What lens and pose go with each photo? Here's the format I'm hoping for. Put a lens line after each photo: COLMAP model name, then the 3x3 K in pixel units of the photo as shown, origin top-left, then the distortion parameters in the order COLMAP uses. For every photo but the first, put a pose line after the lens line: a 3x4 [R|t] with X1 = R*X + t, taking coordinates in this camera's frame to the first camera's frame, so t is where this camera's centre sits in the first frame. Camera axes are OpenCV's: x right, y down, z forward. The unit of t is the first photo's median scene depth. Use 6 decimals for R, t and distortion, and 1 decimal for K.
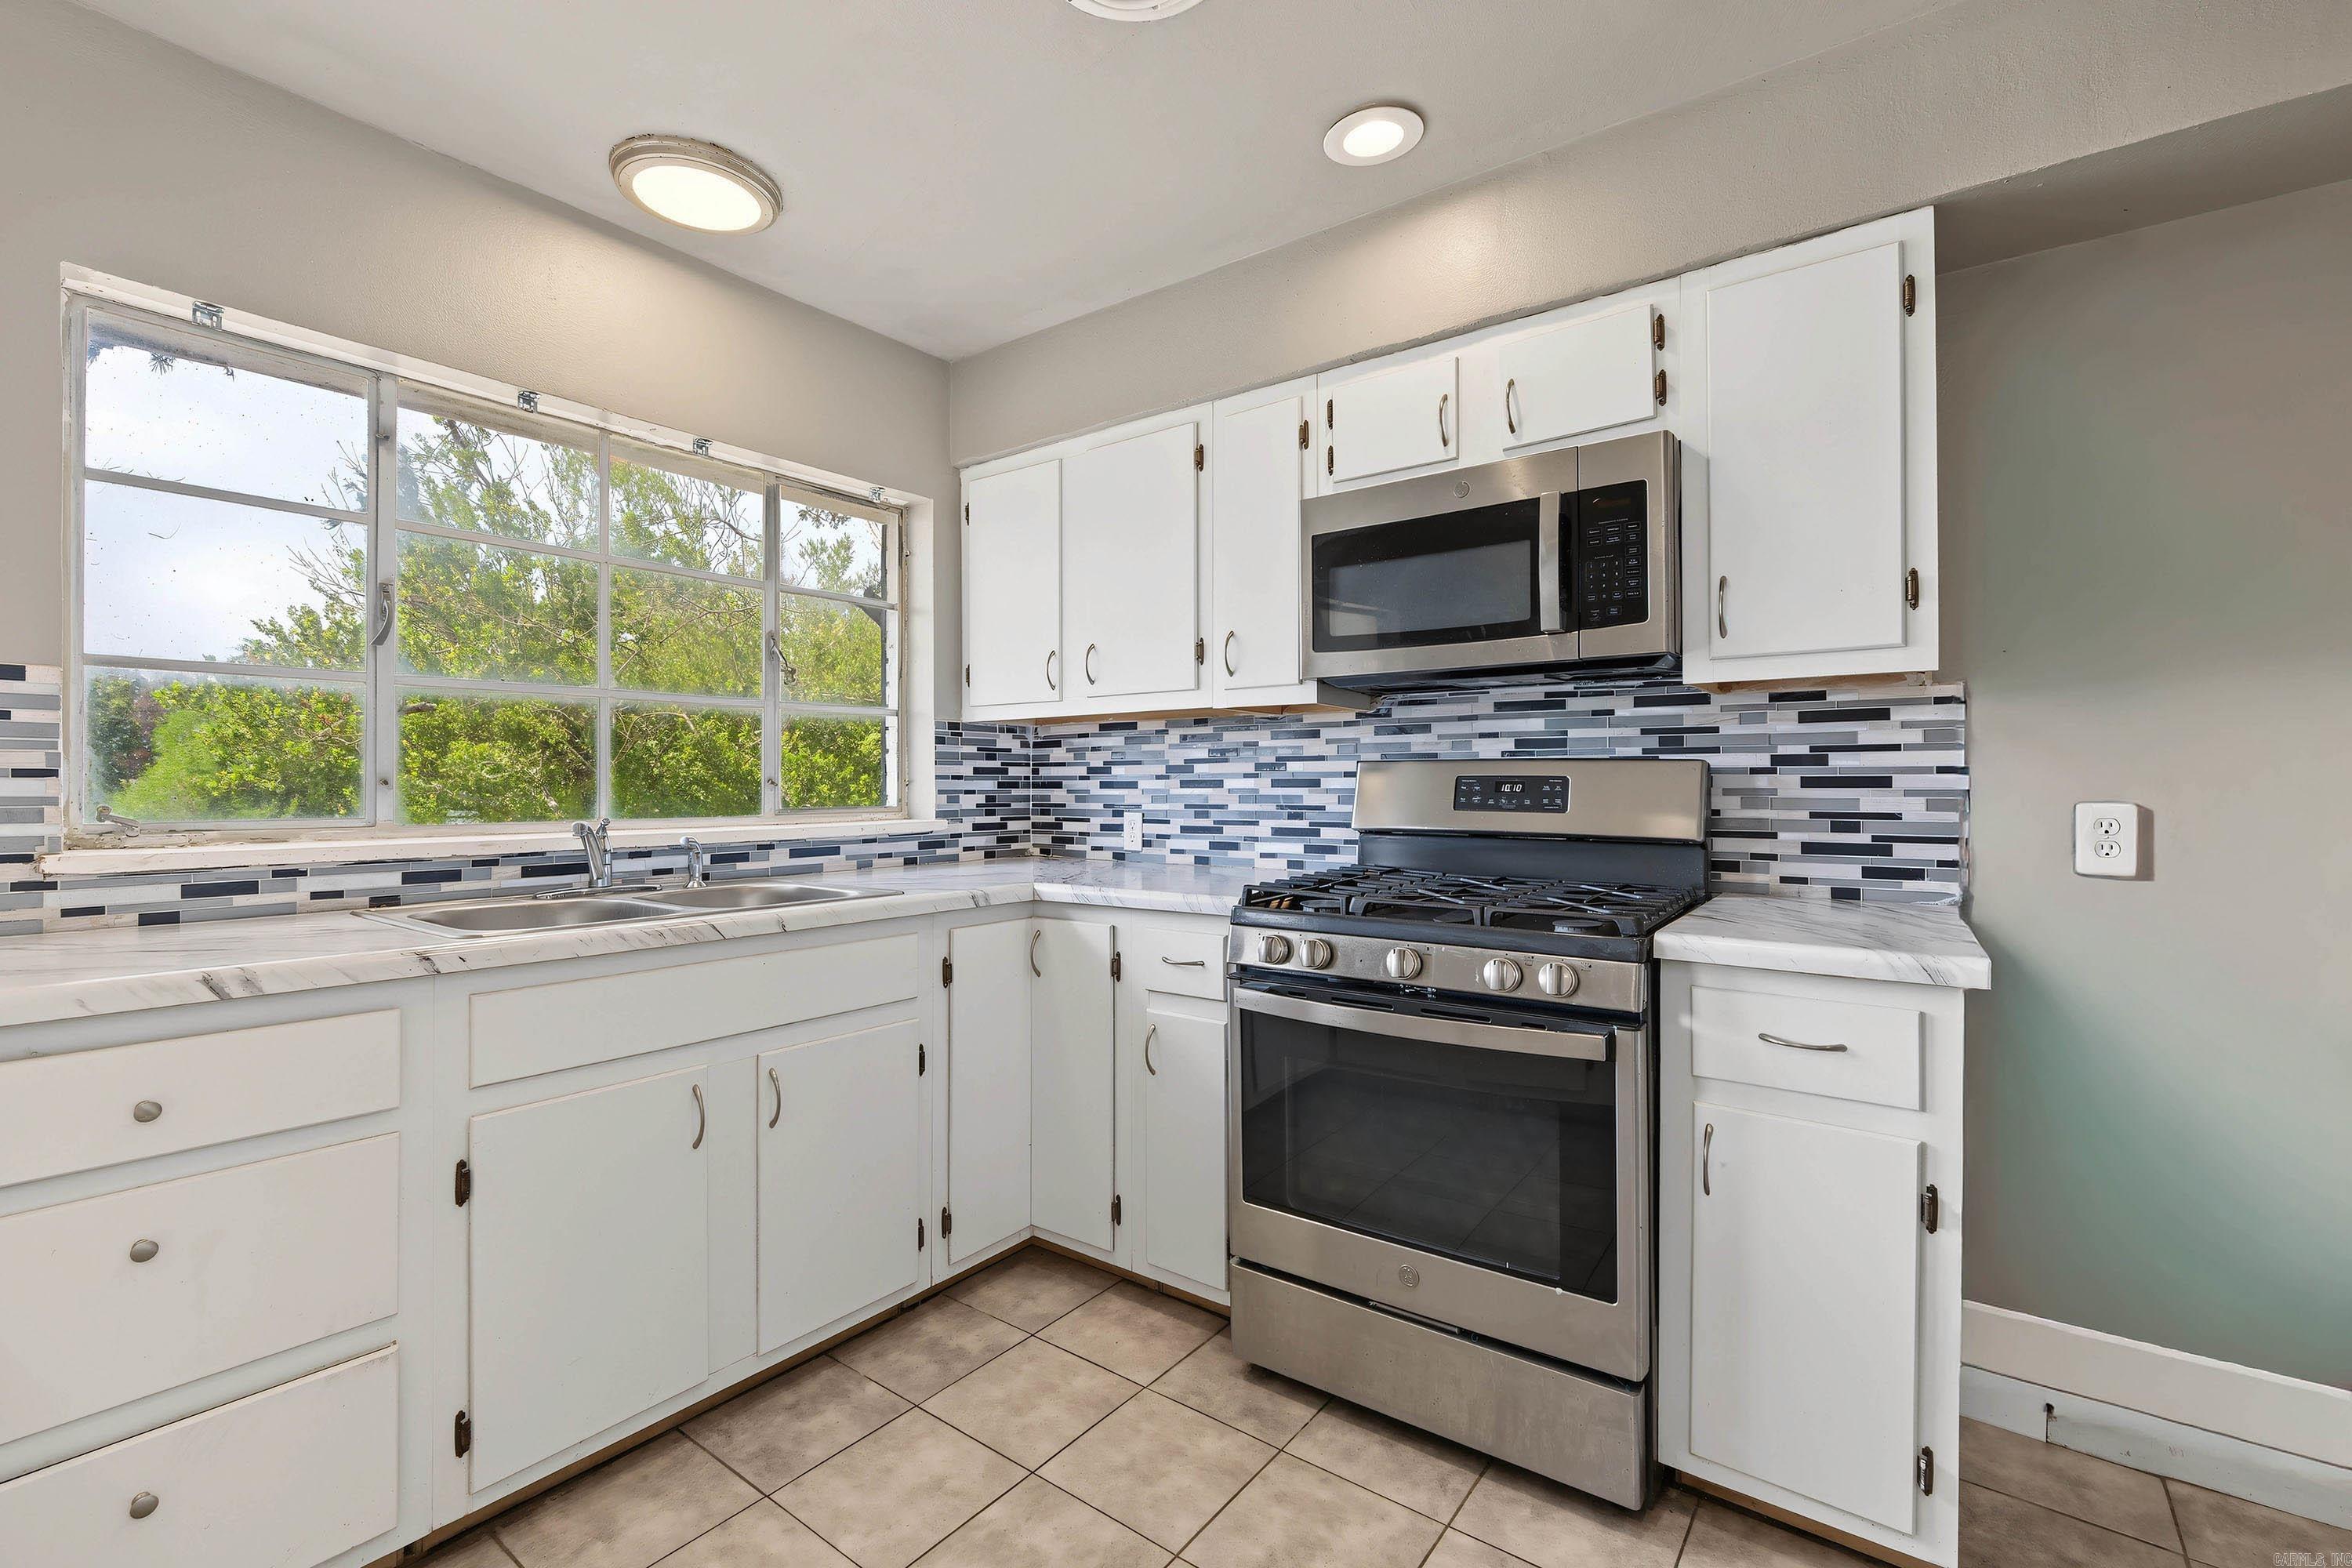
lens RADIAL K [[1023.4, 0, 1173.3], [0, 1023.4, 779.7], [0, 0, 1]] dist [-0.002333, -0.001300]
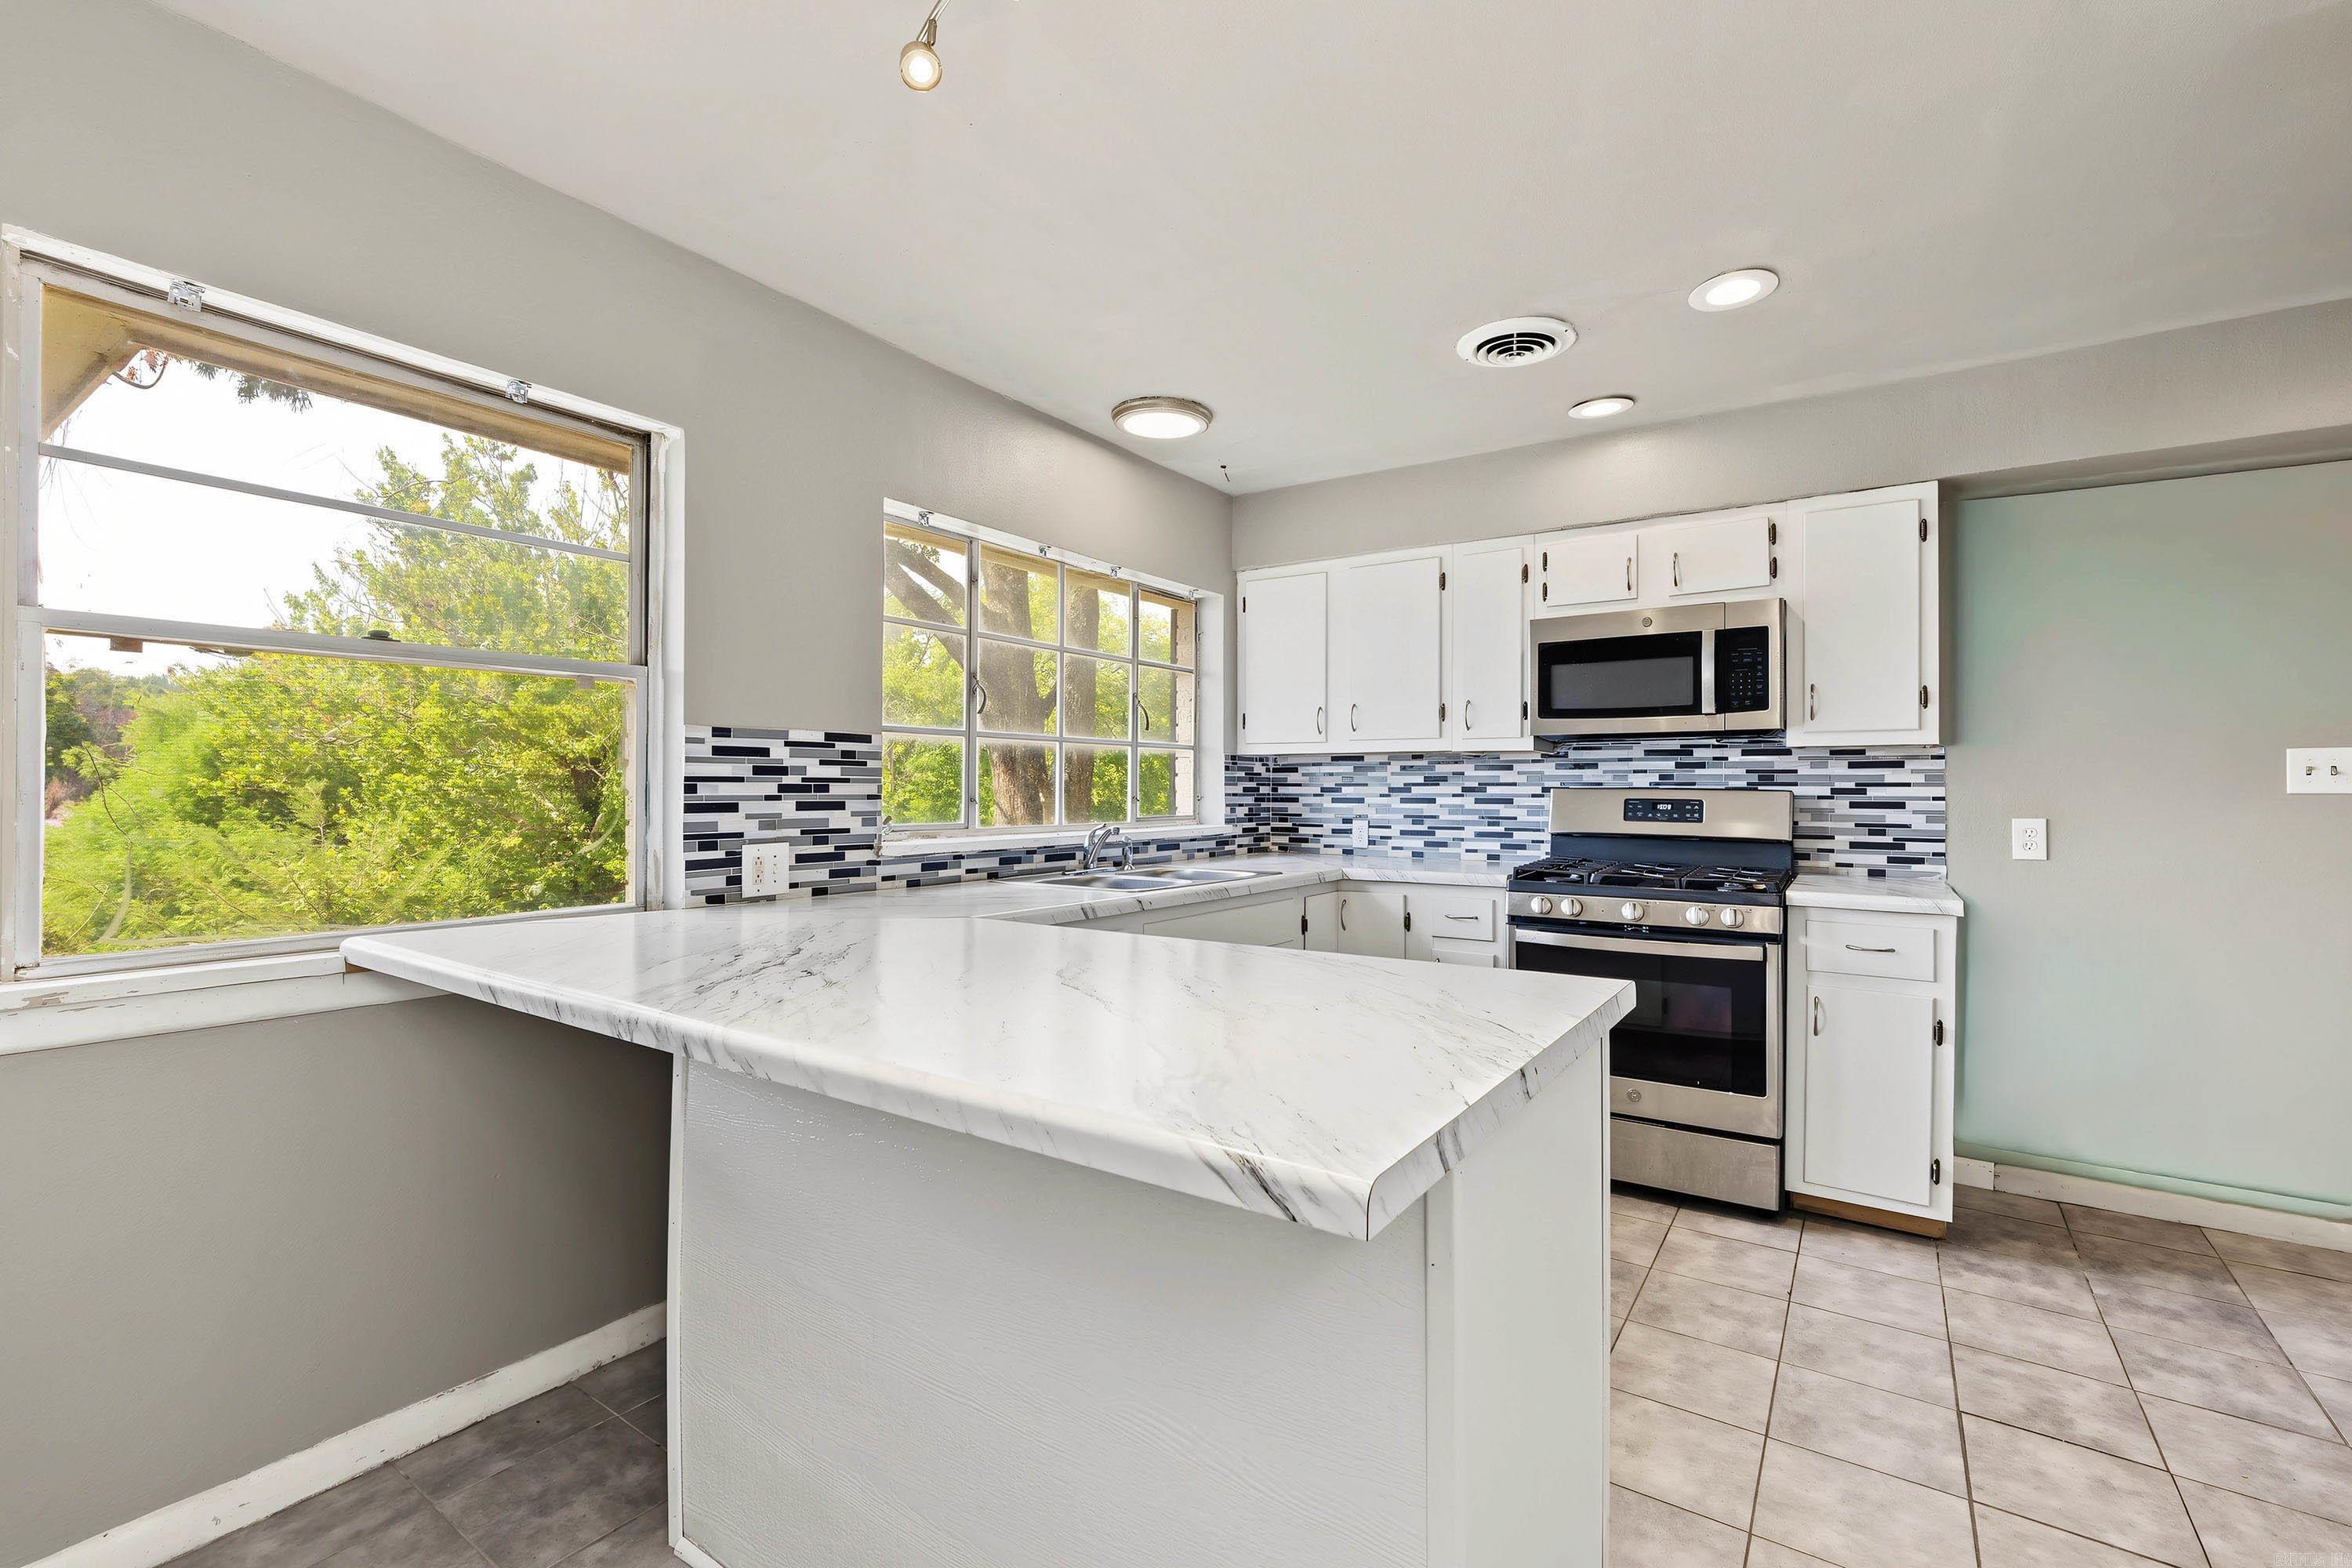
lens RADIAL K [[1023.4, 0, 1180.5], [0, 1023.4, 784.8], [0, 0, 1]] dist [-0.002333, -0.001300]
pose [[0.998837, 0.005906, 0.047842, -0.529253], [-0.005961, 0.999982, 0.001010, -0.024749], [-0.047836, -0.001294, 0.998854, -0.576869]]
